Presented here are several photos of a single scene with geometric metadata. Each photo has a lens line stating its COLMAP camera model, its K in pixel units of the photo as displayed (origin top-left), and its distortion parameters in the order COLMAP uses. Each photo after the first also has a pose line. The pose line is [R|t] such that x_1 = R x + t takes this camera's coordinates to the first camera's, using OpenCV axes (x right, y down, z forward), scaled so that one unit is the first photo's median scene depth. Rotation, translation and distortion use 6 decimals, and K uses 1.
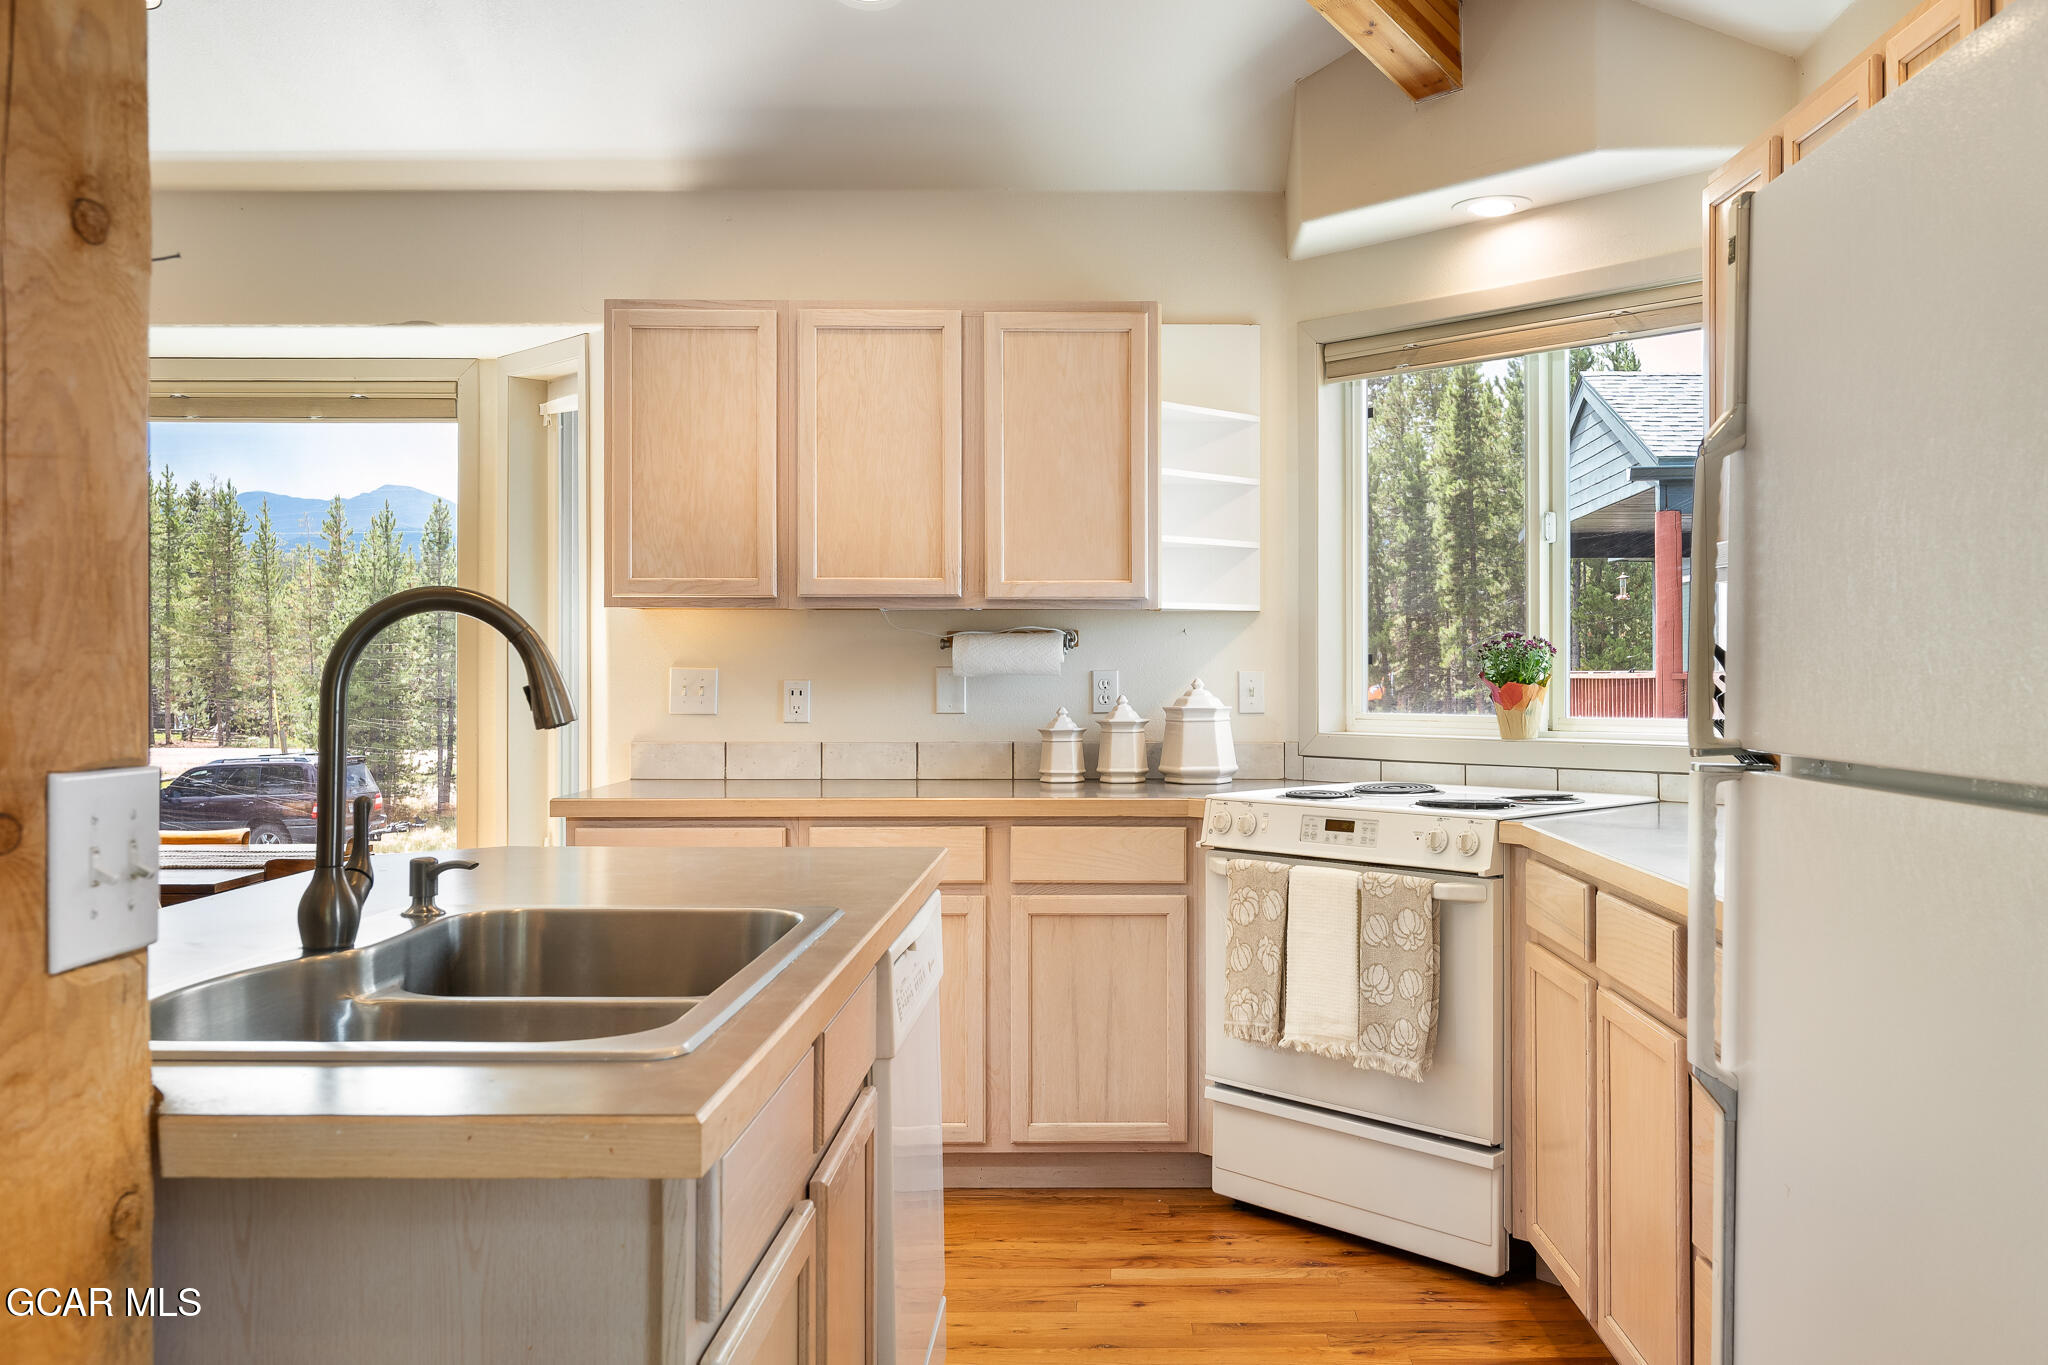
lens RADIAL K [[1695.5, 0, 1117.9], [0, 1695.5, 643.4], [0, 0, 1]] dist [-0.018872, -0.002737]
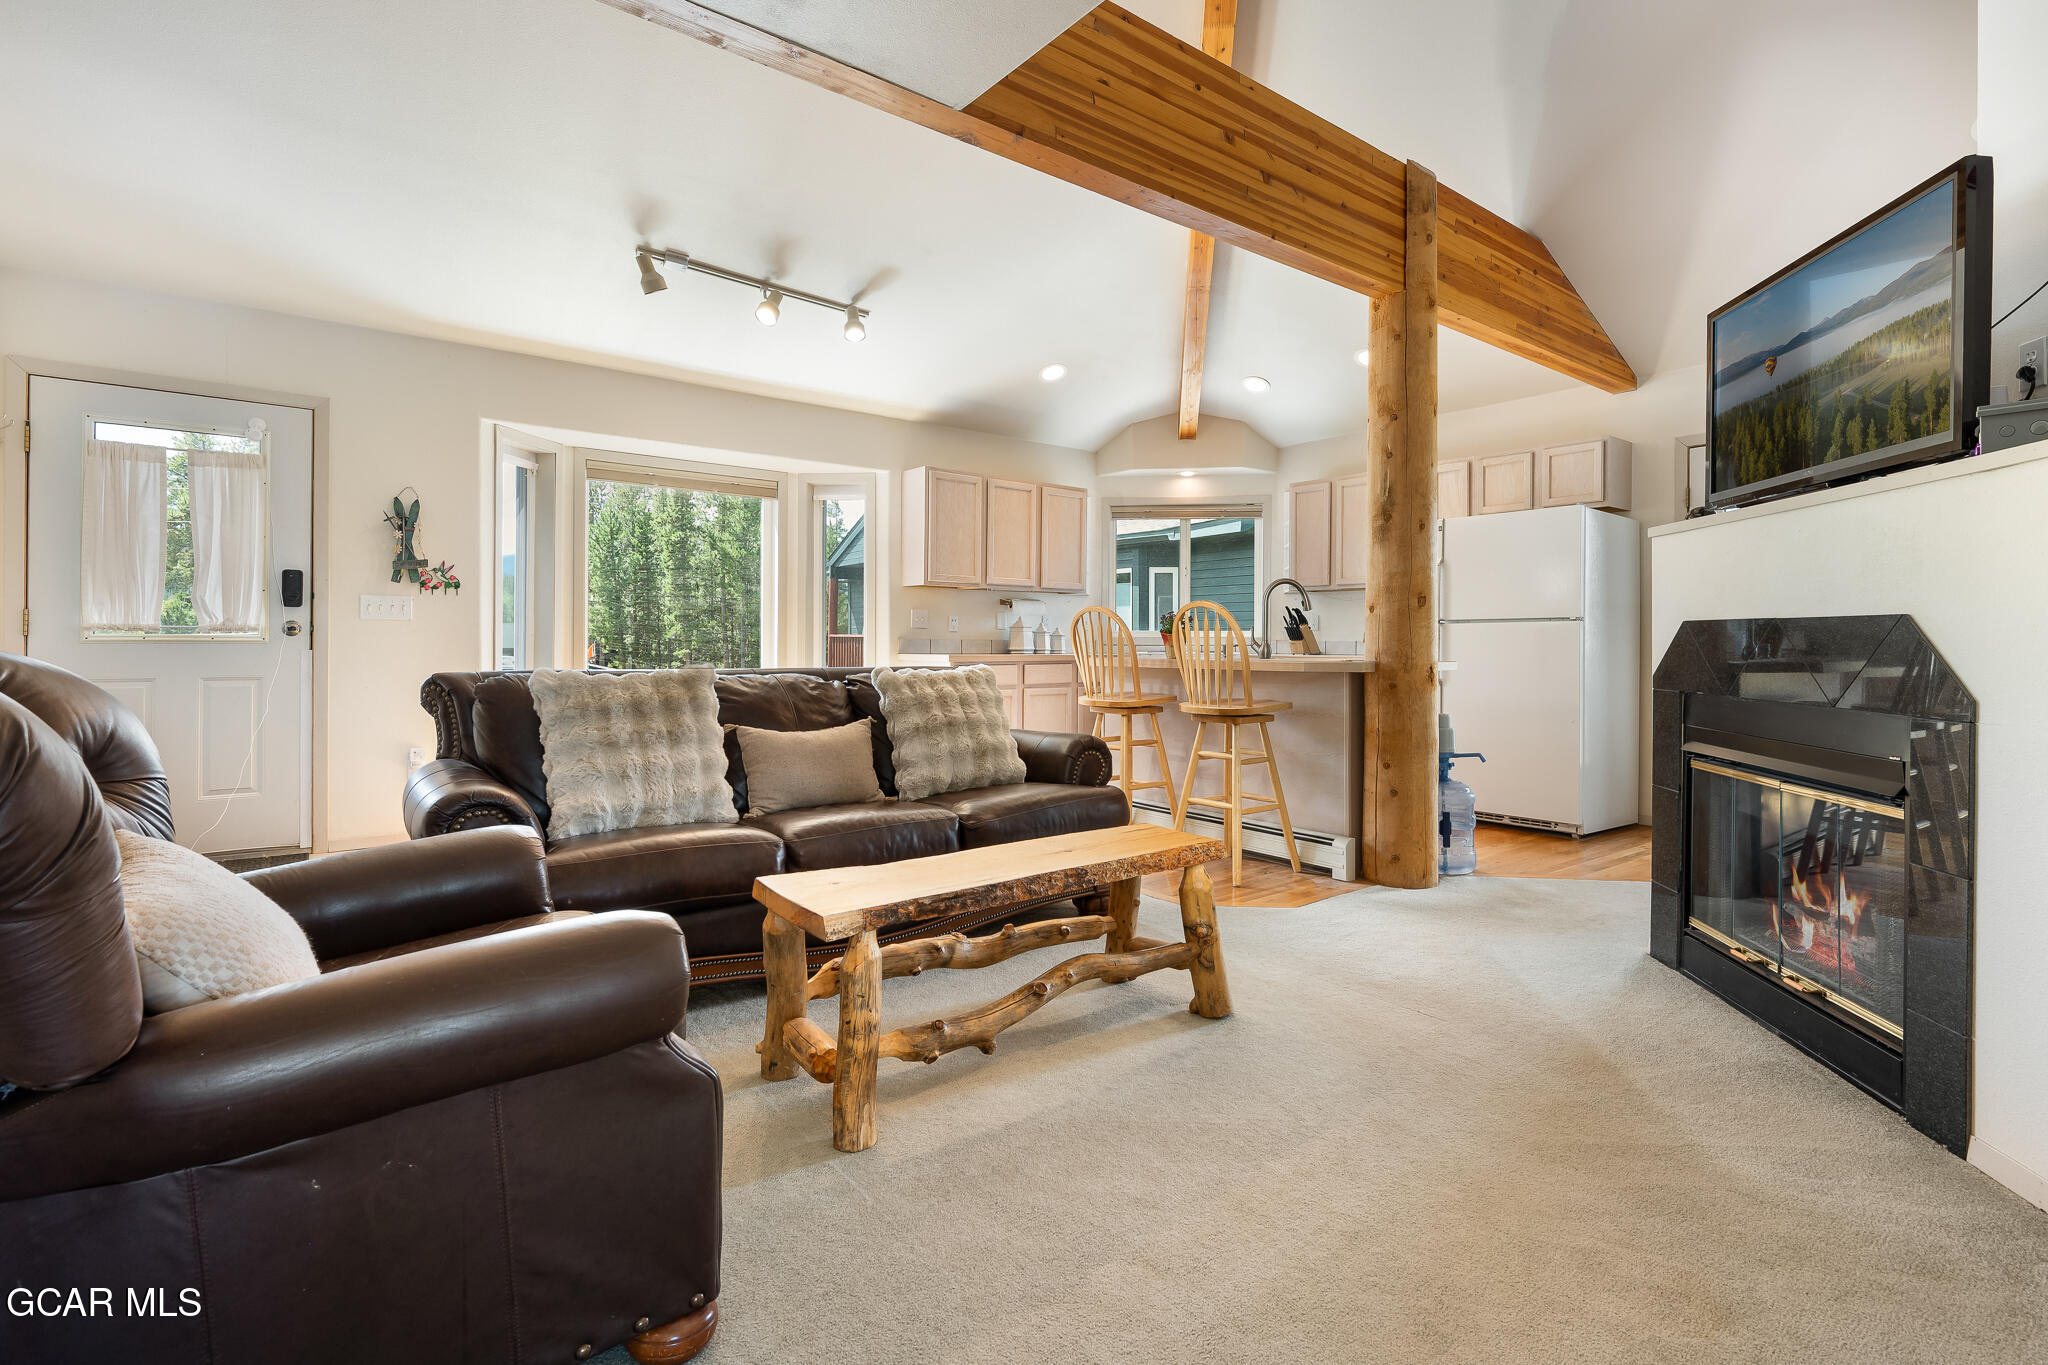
lens RADIAL K [[956.8, 0, 1053.5], [0, 956.8, 640.4], [0, 0, 1]] dist [0.000541, -0.000068]
pose [[0.789477, 0.006245, 0.613748, -1.158754], [-0.012644, 0.999902, 0.006090, 0.057939], [-0.613650, -0.012568, 0.789478, -0.311094]]
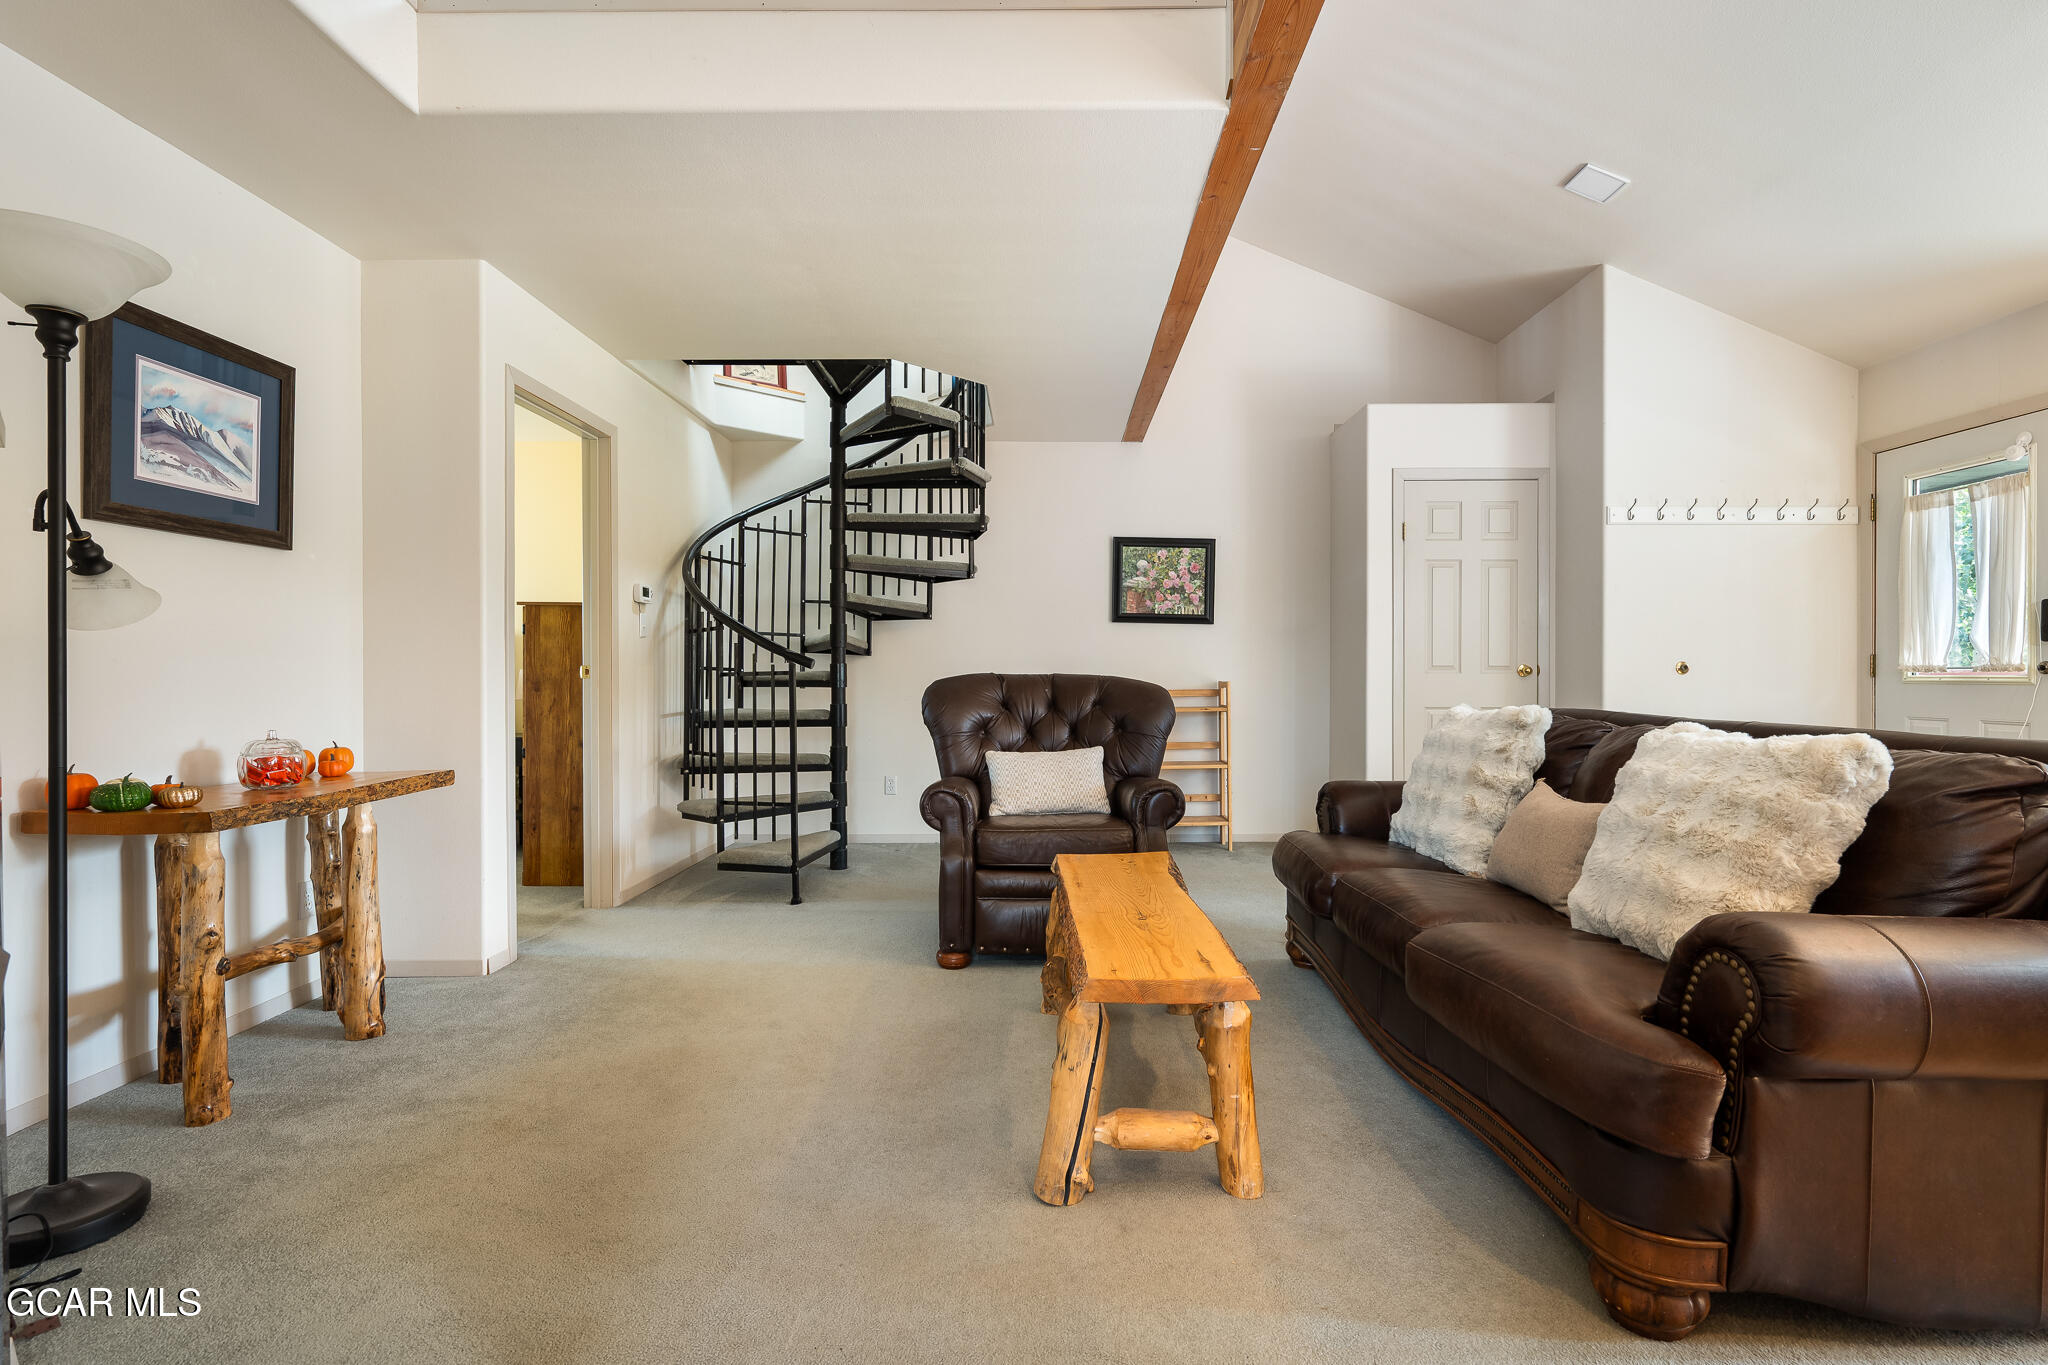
lens RADIAL K [[975.8, 0, 1036.2], [0, 975.8, 675.2], [0, 0, 1]] dist [0.002541, -0.000090]
pose [[-0.015927, 0.003096, -0.999868, -0.127184], [0.012499, 0.999918, 0.002897, 0.054904], [0.999795, -0.012451, -0.015964, 0.145823]]
